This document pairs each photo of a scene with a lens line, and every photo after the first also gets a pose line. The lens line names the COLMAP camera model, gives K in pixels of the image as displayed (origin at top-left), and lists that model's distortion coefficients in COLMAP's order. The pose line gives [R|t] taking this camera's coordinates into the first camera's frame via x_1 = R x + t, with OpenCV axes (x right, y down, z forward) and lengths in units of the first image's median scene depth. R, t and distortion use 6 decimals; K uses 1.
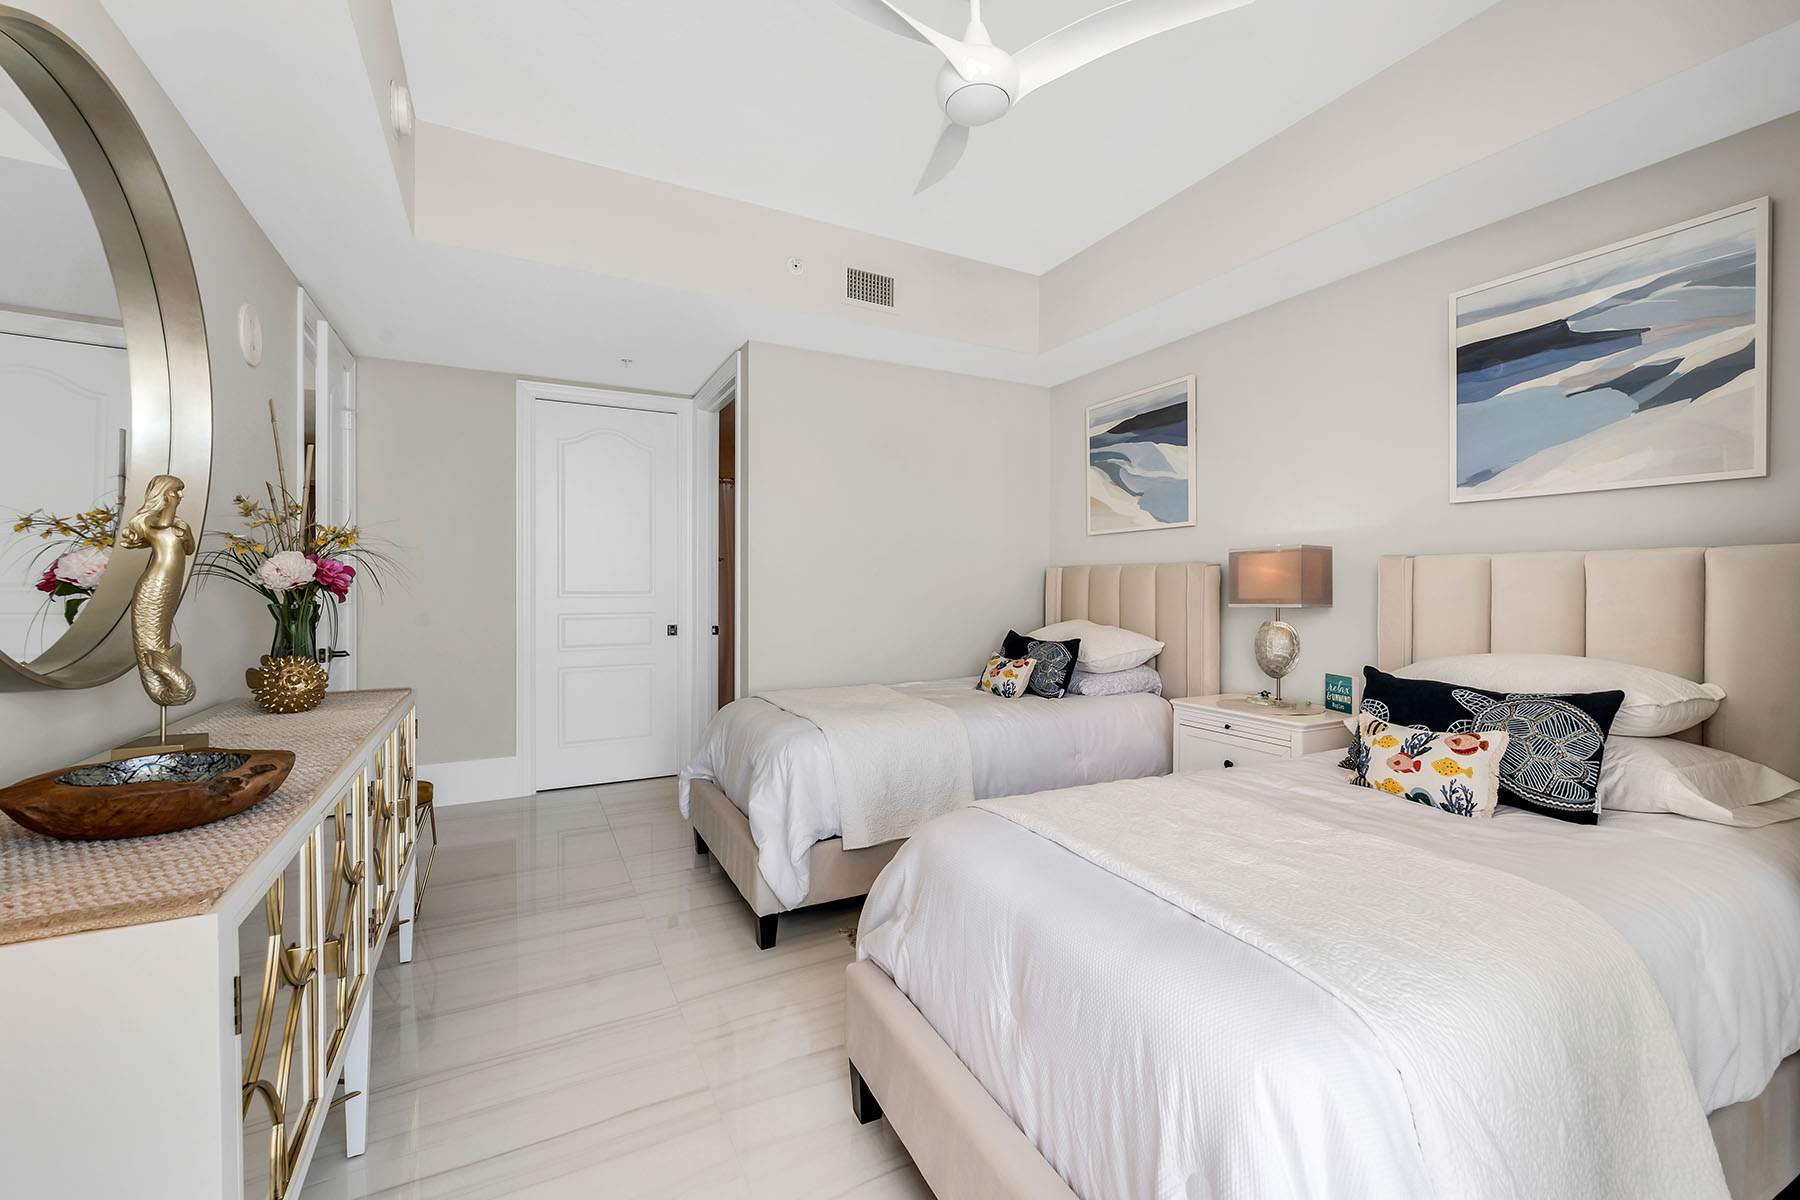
lens RADIAL K [[713.1, 0, 904.0], [0, 713.1, 597.1], [0, 0, 1]] dist [0.000948, 0.000251]
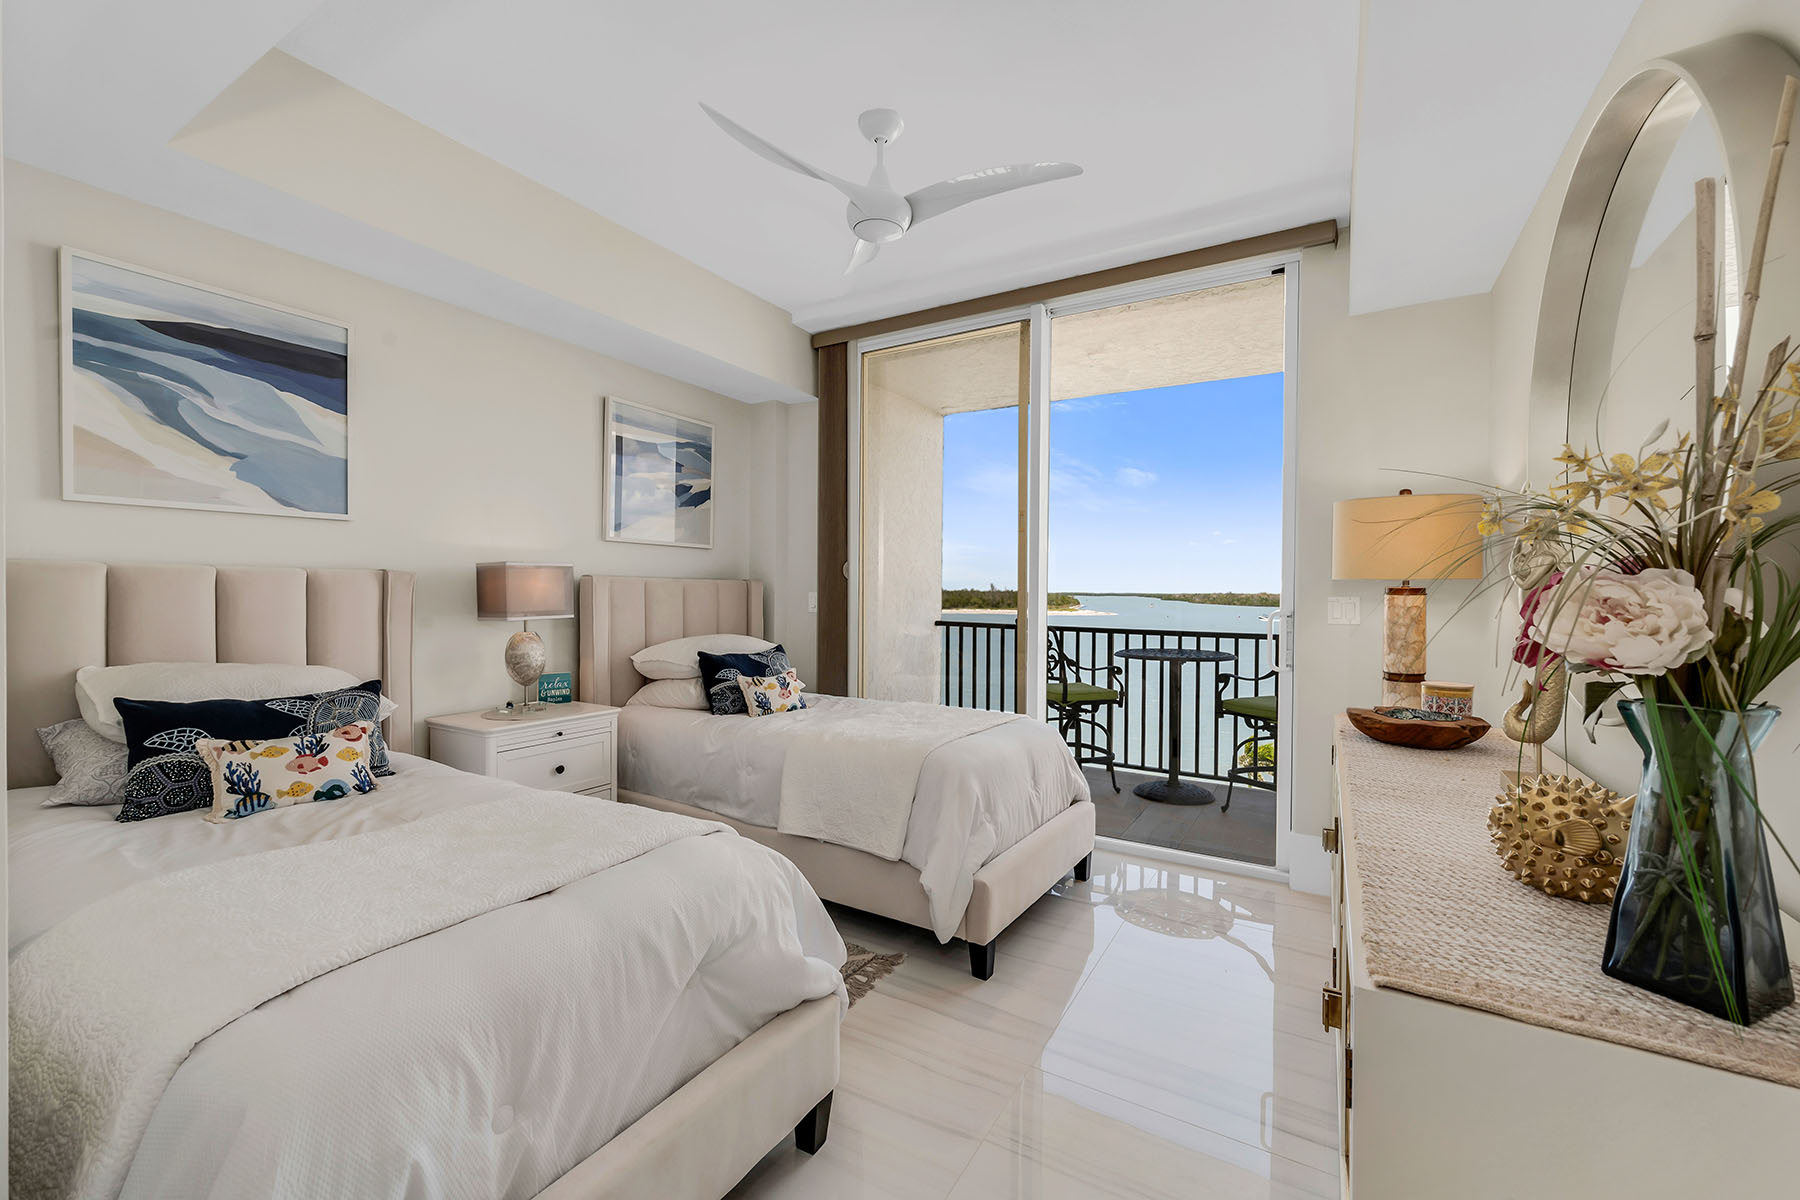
lens RADIAL K [[713.1, 0, 904.0], [0, 713.1, 597.1], [0, 0, 1]] dist [0.000948, 0.000251]
pose [[-0.502866, -0.013602, 0.864257, -0.524437], [0.002895, 0.999844, 0.017420, -0.026881], [-0.864360, 0.011262, -0.502748, 0.809551]]
